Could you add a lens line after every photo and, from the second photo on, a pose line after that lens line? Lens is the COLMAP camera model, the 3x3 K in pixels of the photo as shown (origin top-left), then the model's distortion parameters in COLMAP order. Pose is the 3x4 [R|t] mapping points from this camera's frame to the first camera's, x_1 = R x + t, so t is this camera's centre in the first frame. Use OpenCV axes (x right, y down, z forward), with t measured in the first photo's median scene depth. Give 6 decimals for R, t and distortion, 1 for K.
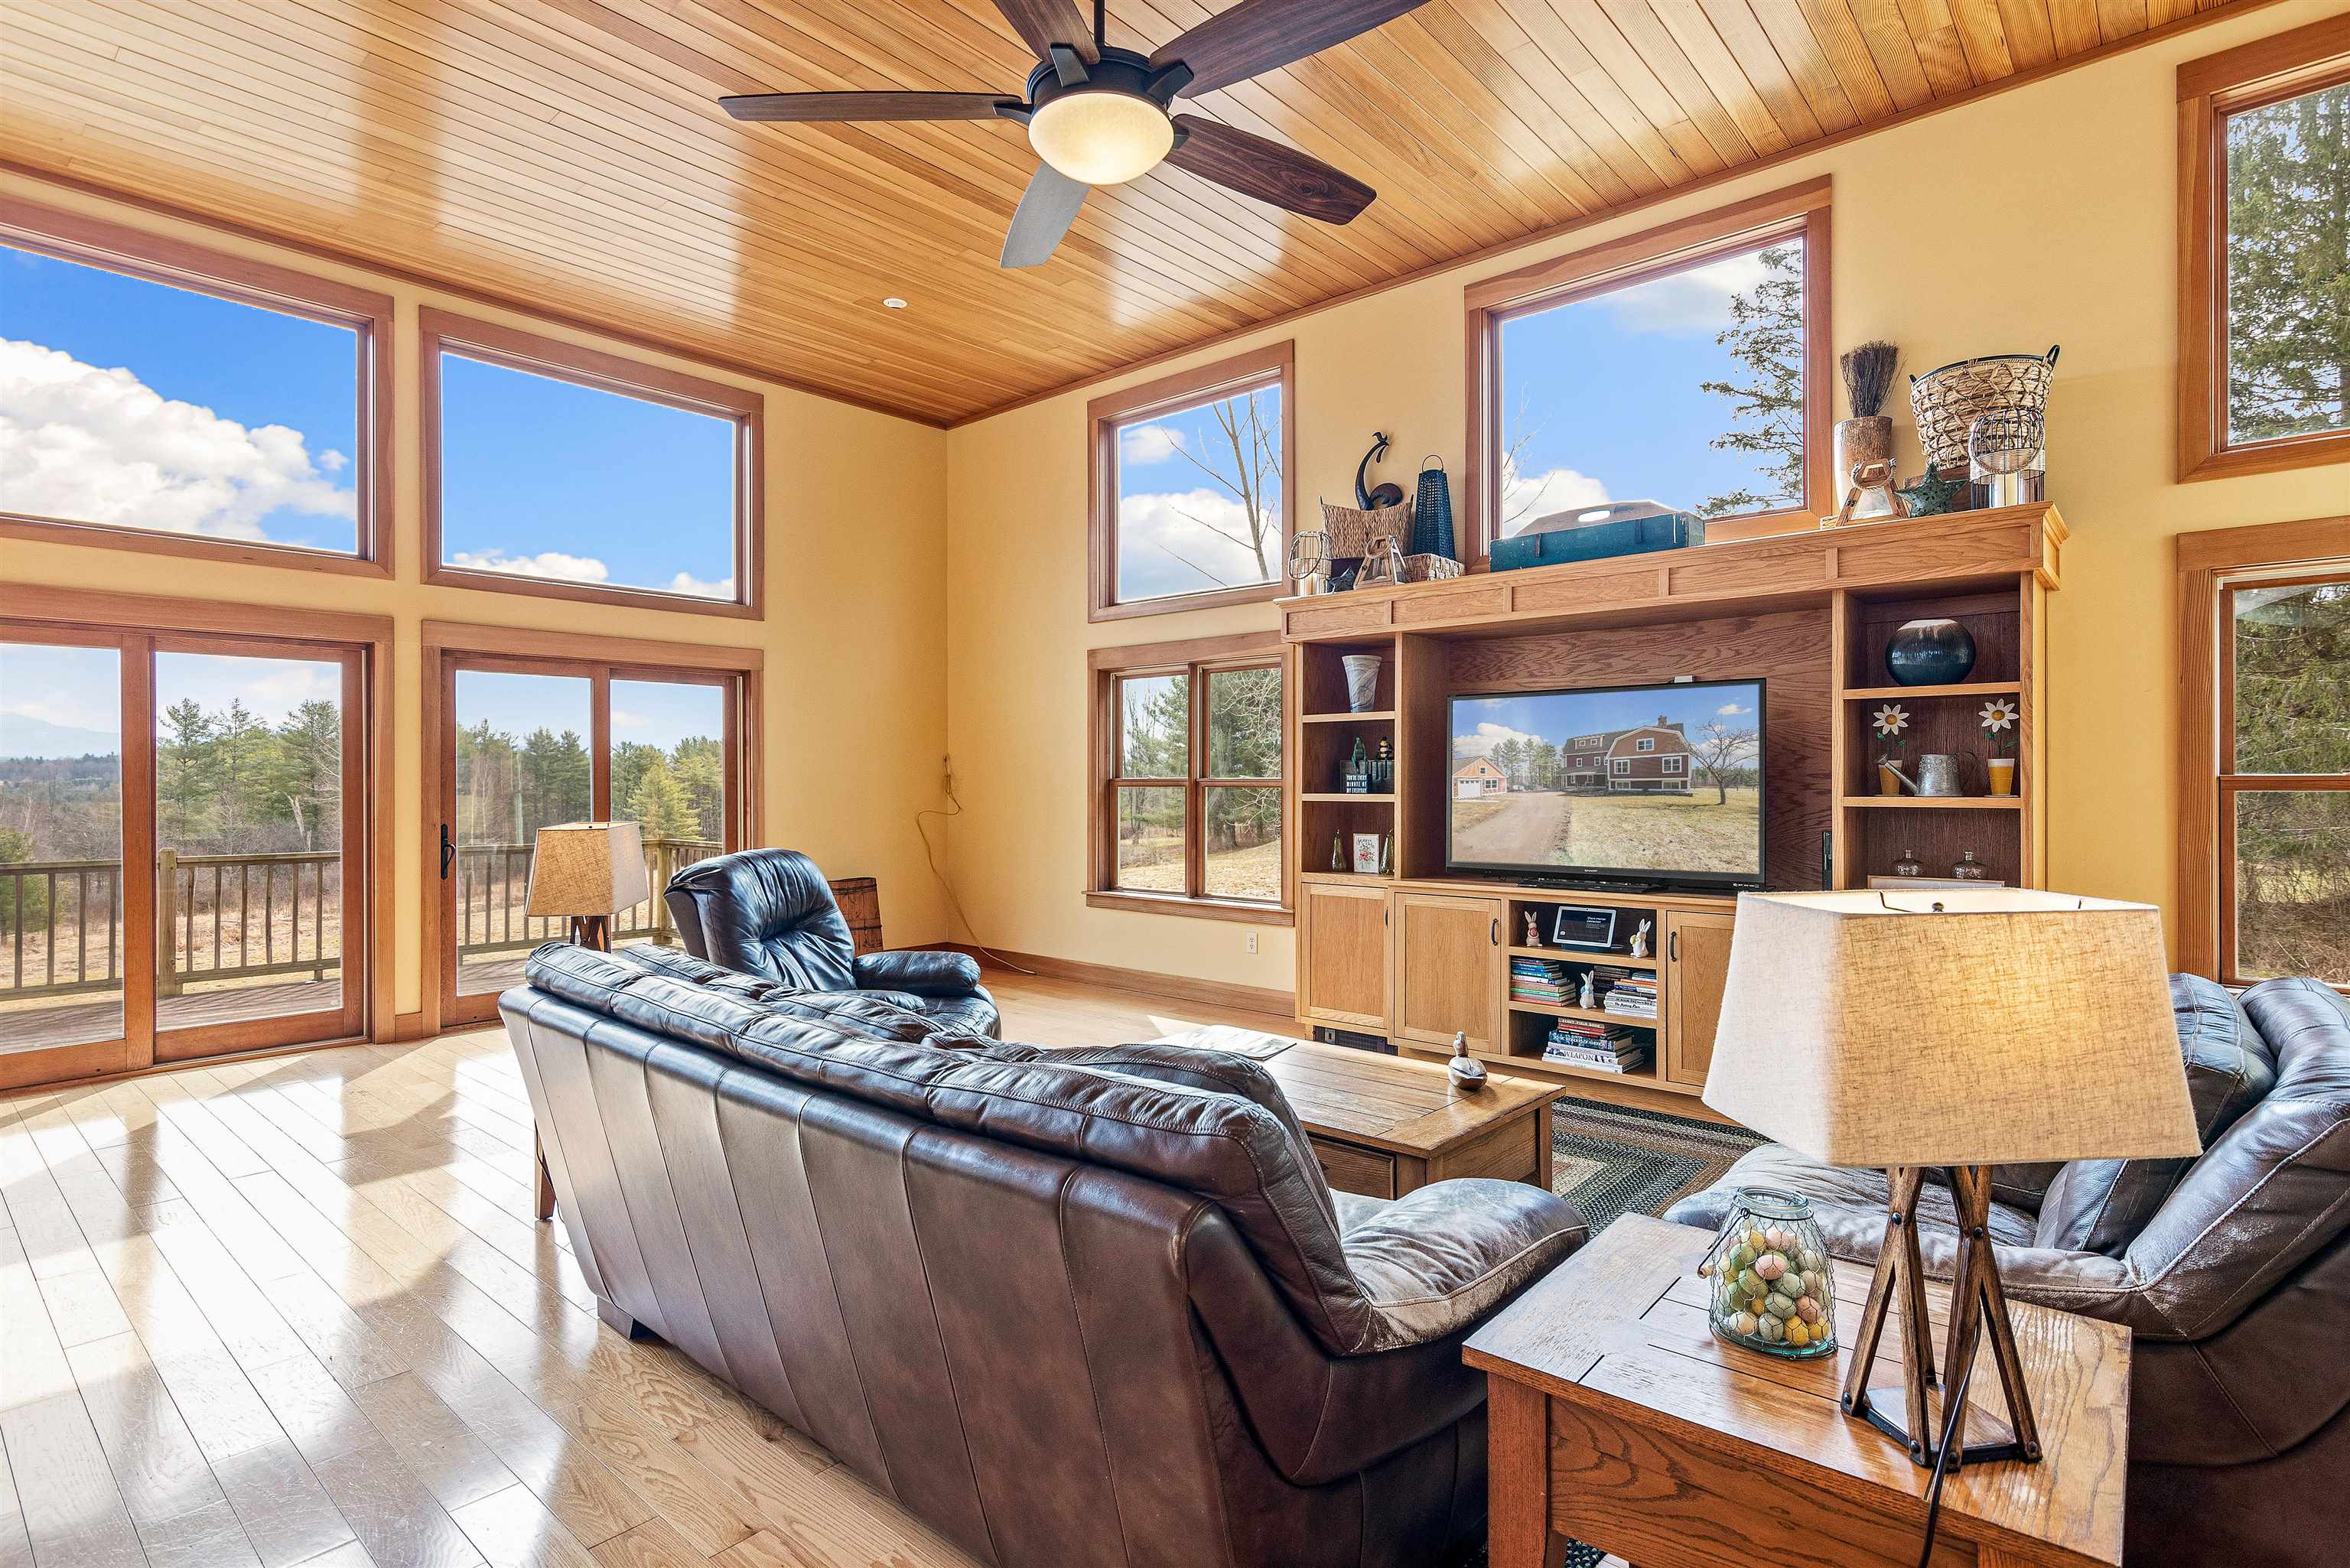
lens RADIAL K [[1164.5, 0, 1170.2], [0, 1164.5, 776.0], [0, 0, 1]] dist [-0.000959, 0.002551]
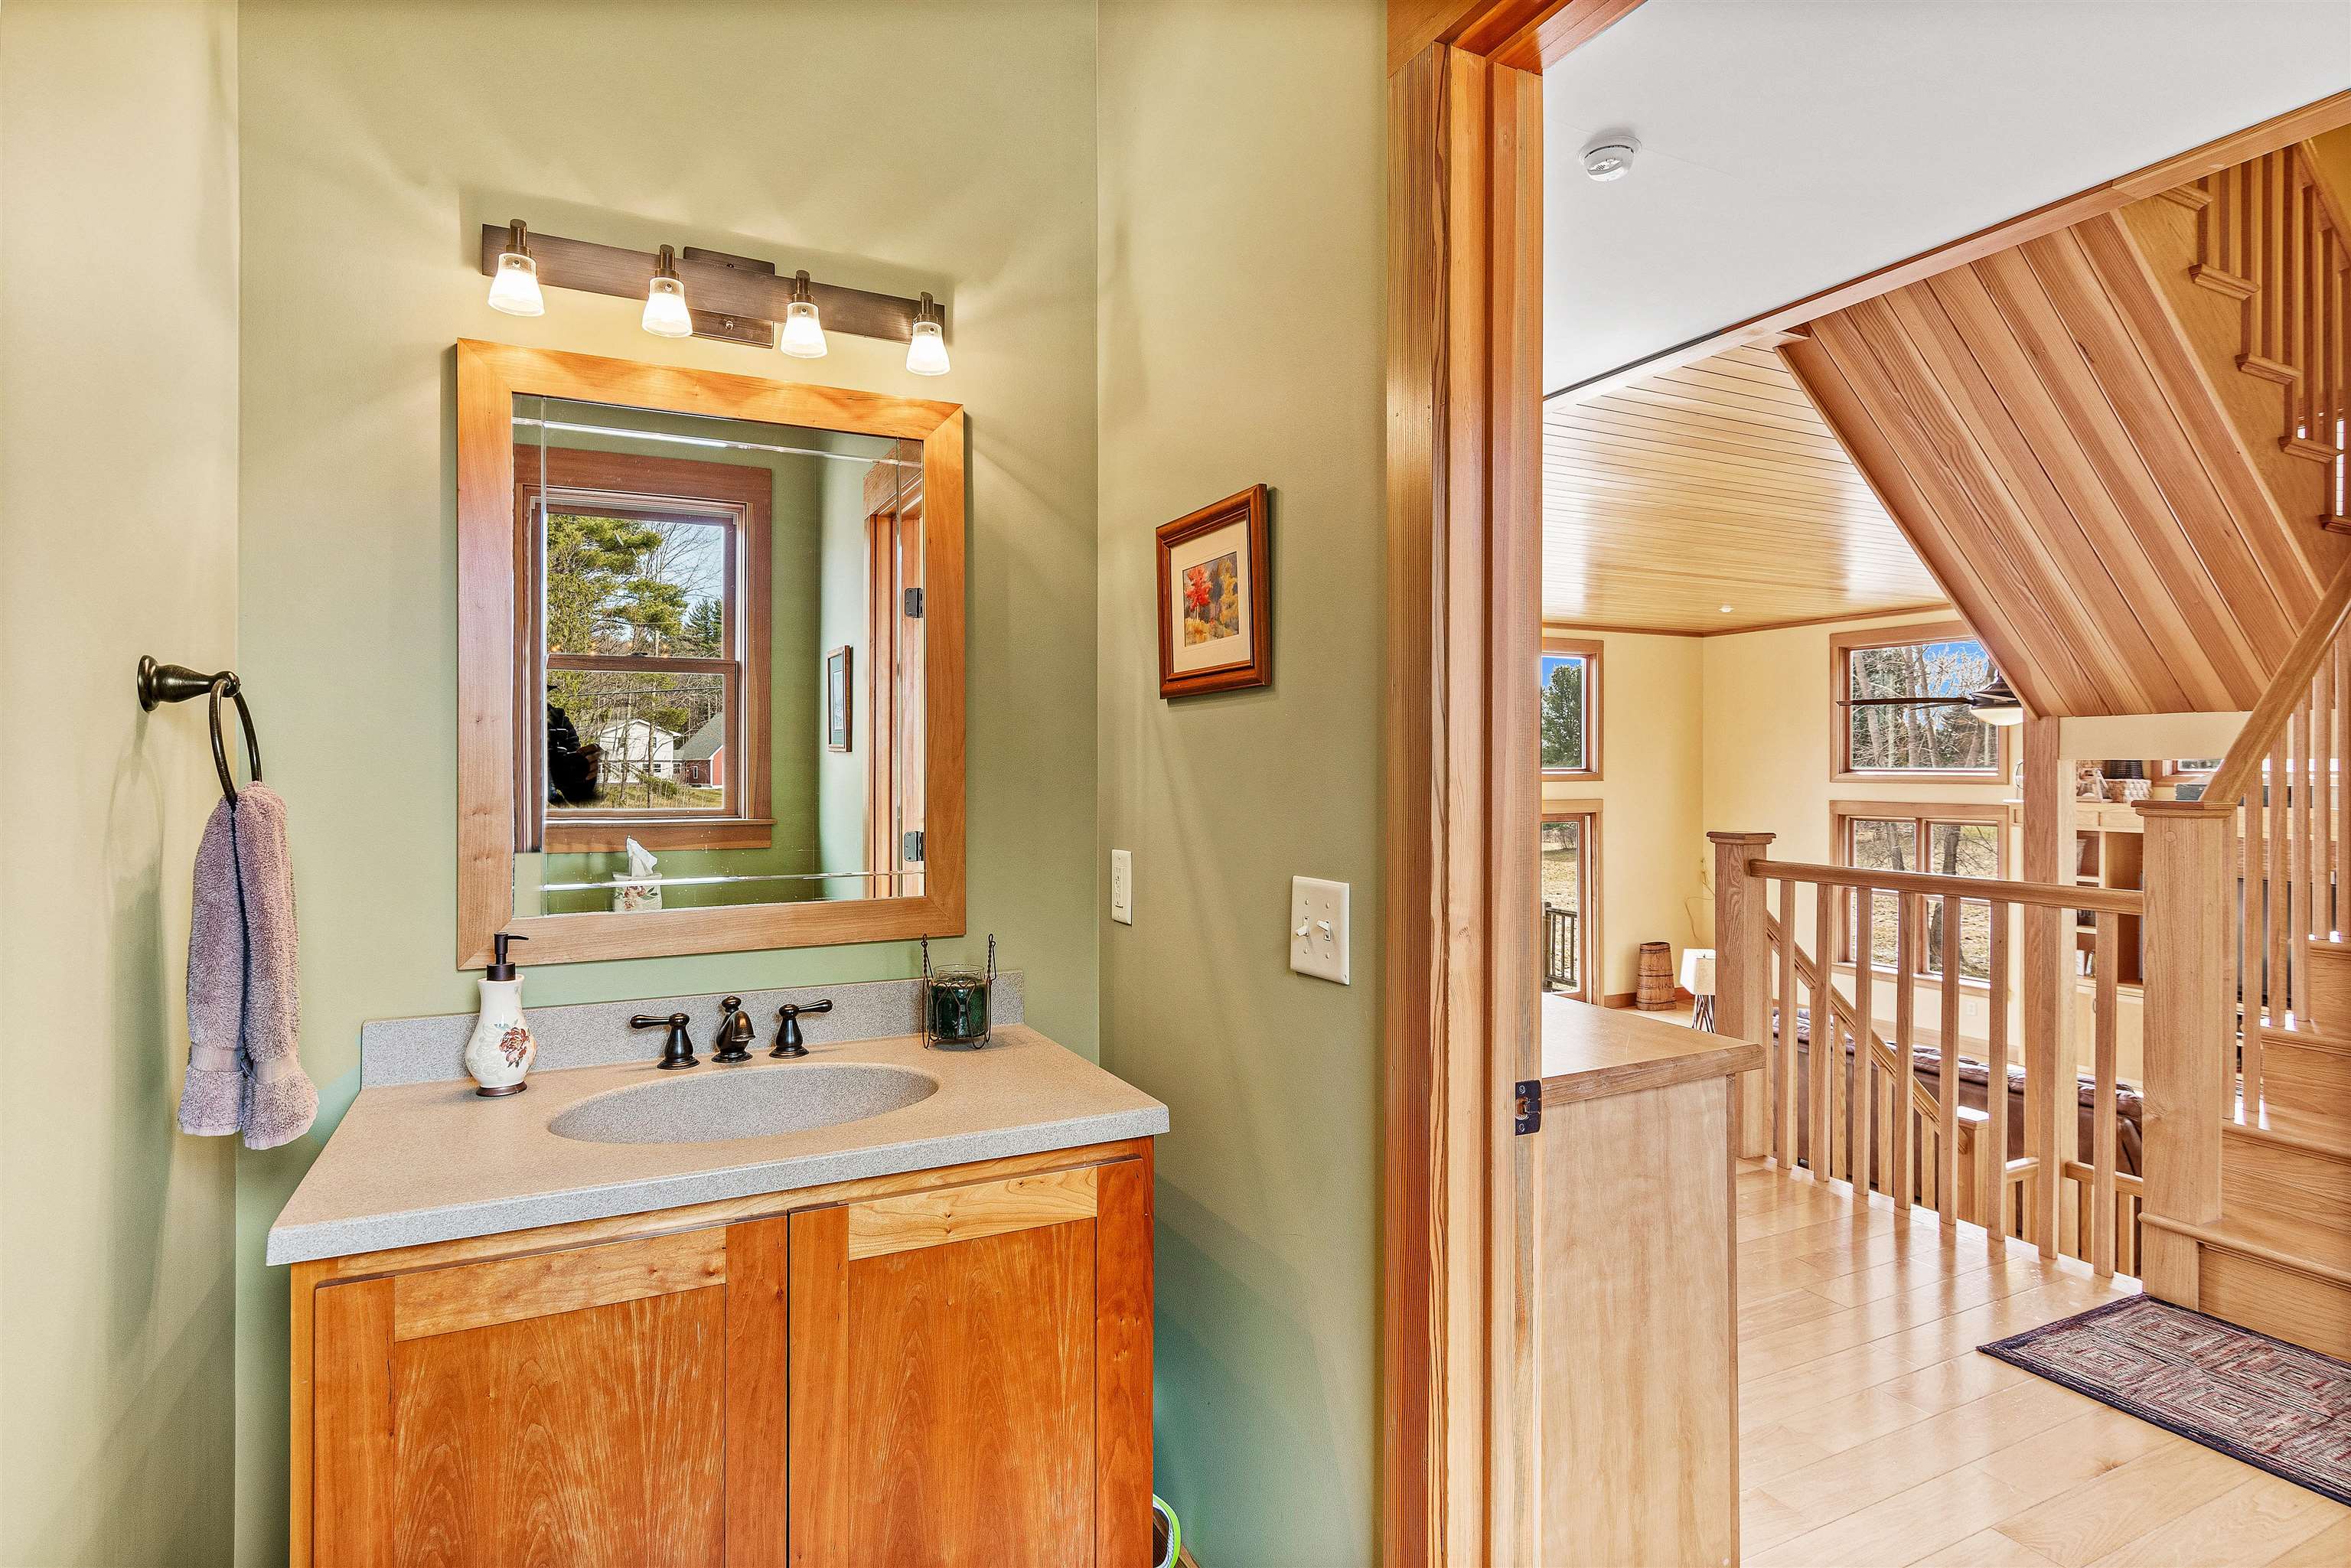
lens RADIAL K [[1197.5, 0, 1172.4], [0, 1197.5, 777.8], [0, 0, 1]] dist [-0.003784, -0.001059]
pose [[0.923558, 0.005074, -0.383425, -0.321142], [-0.001351, 0.999949, 0.009979, -0.186401], [0.383457, -0.008698, 0.923518, -0.913220]]
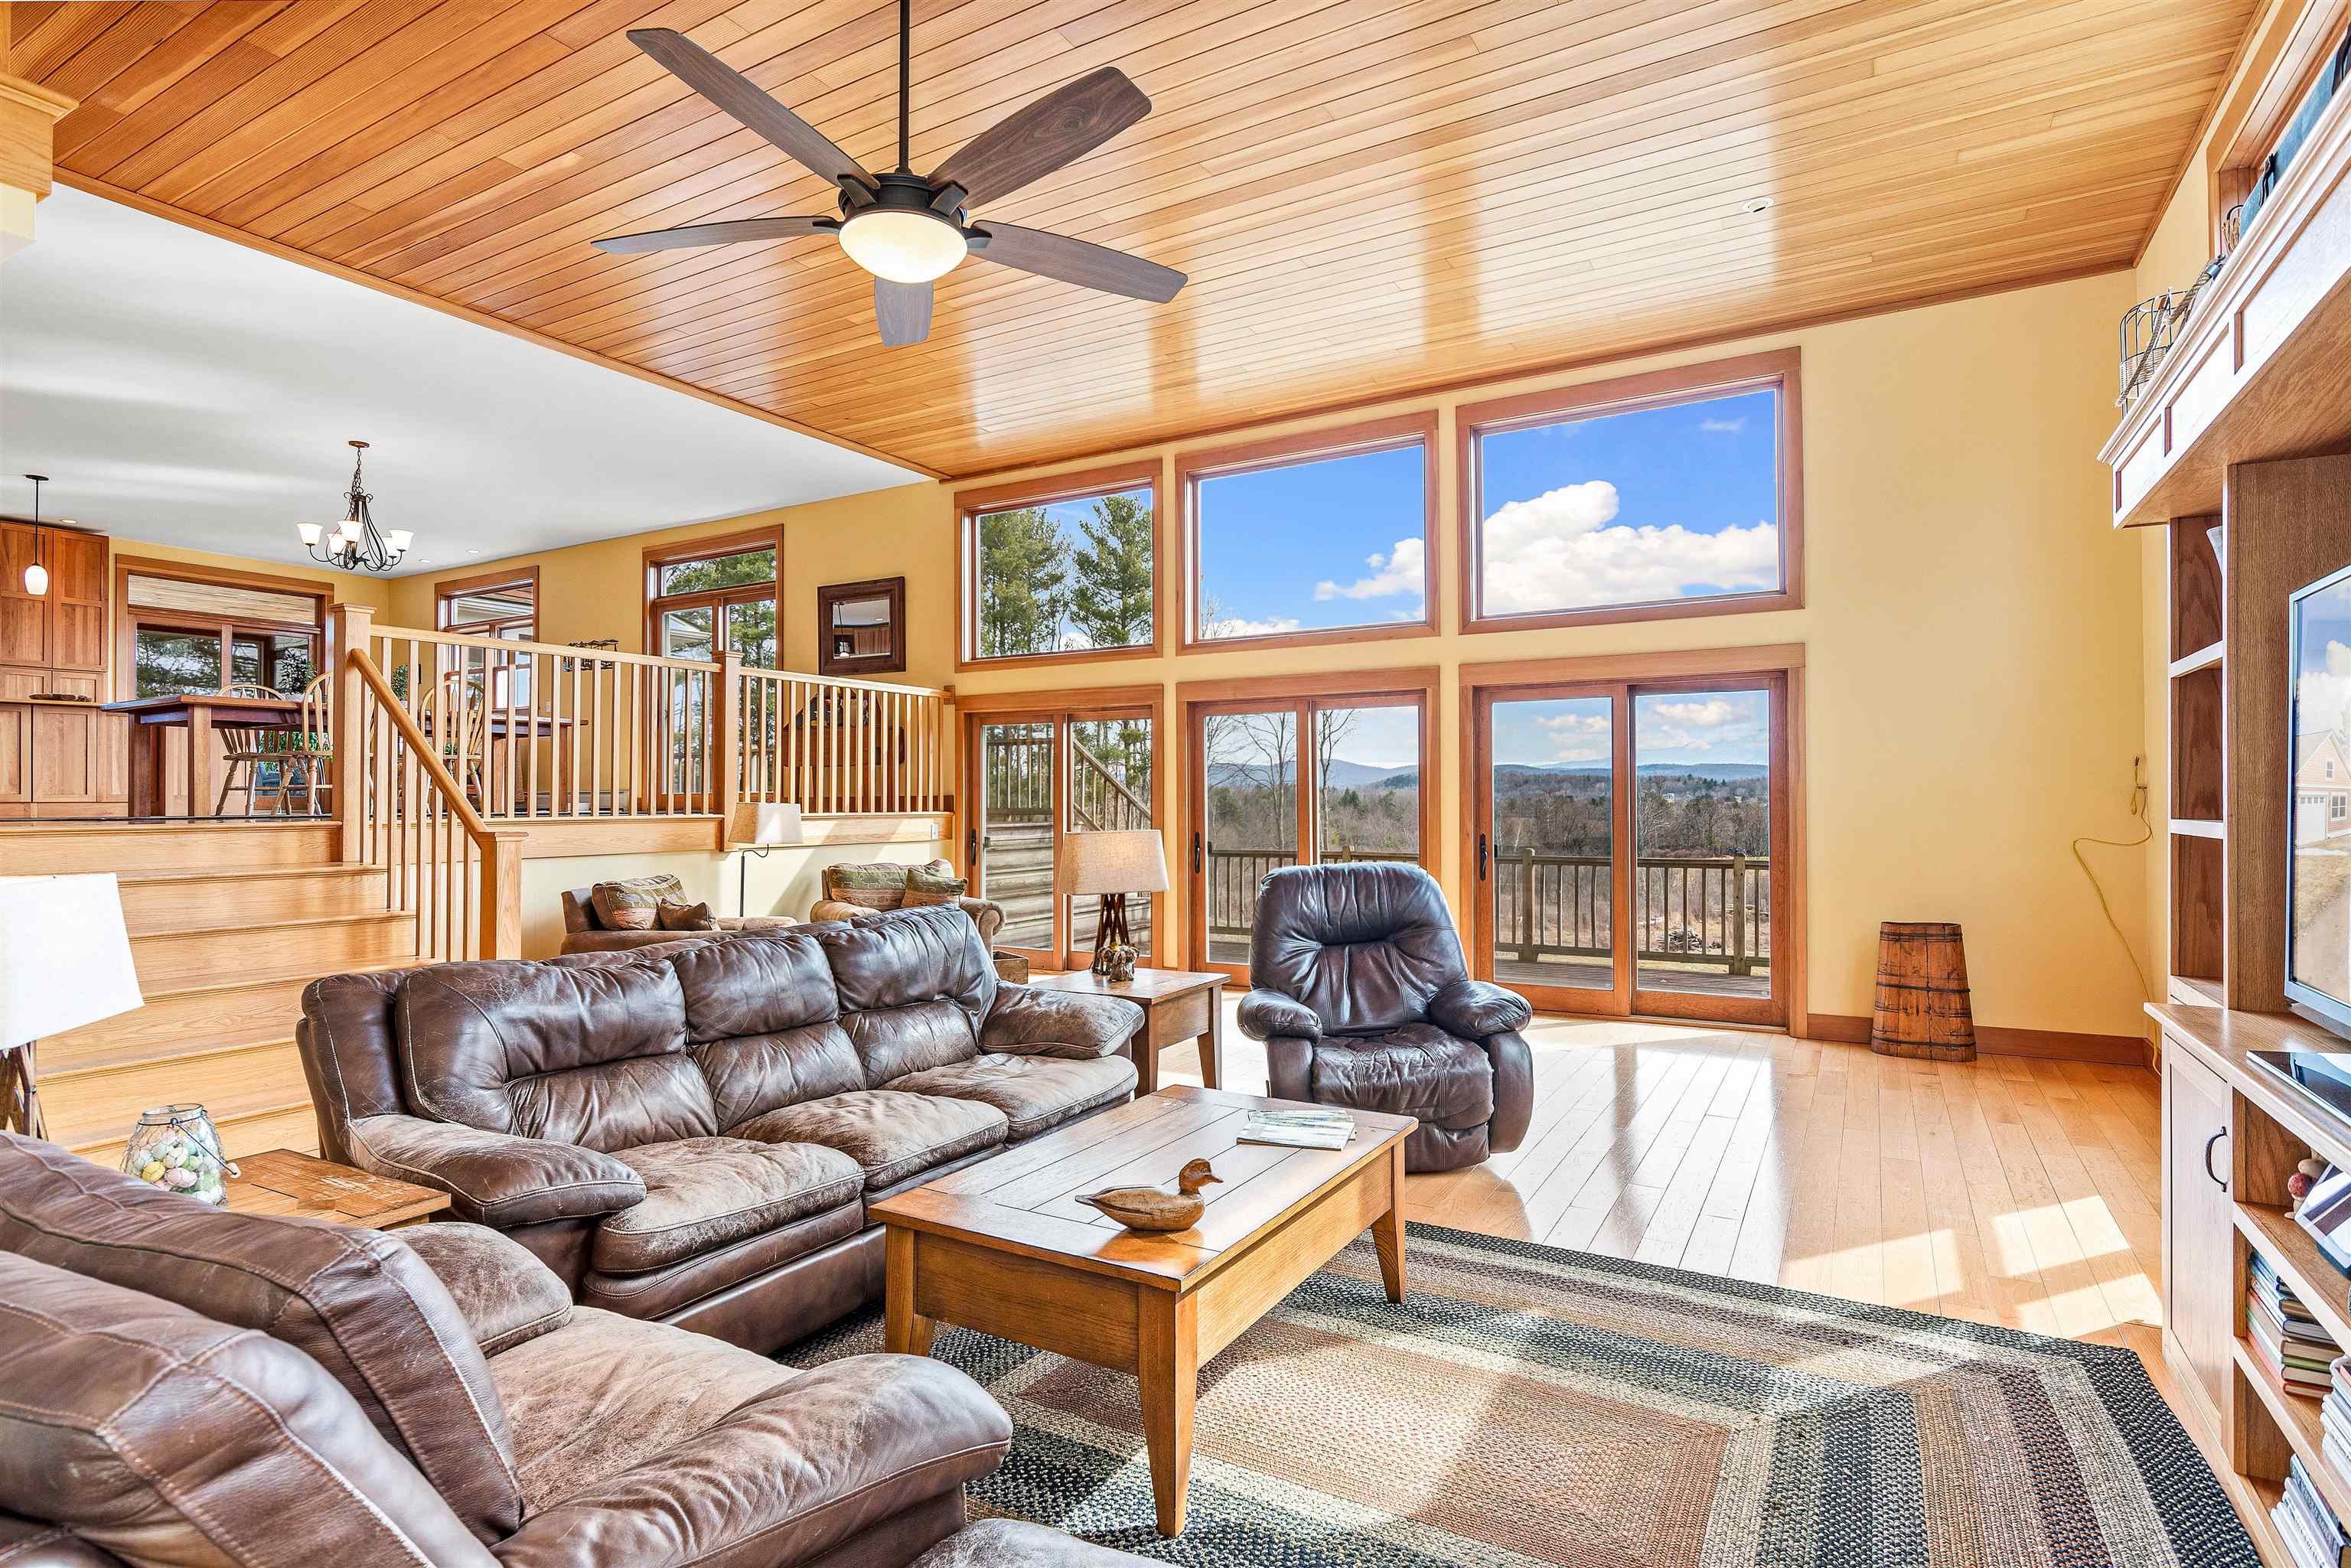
lens RADIAL K [[1206.2, 0, 1175.5], [0, 1206.2, 784.0], [0, 0, 1]] dist [0.000351, -0.000139]
pose [[0.195837, -0.013018, -0.980550, 0.519168], [0.008656, 0.999896, -0.011546, 0.001922], [0.980598, -0.006226, 0.195930, 0.453180]]
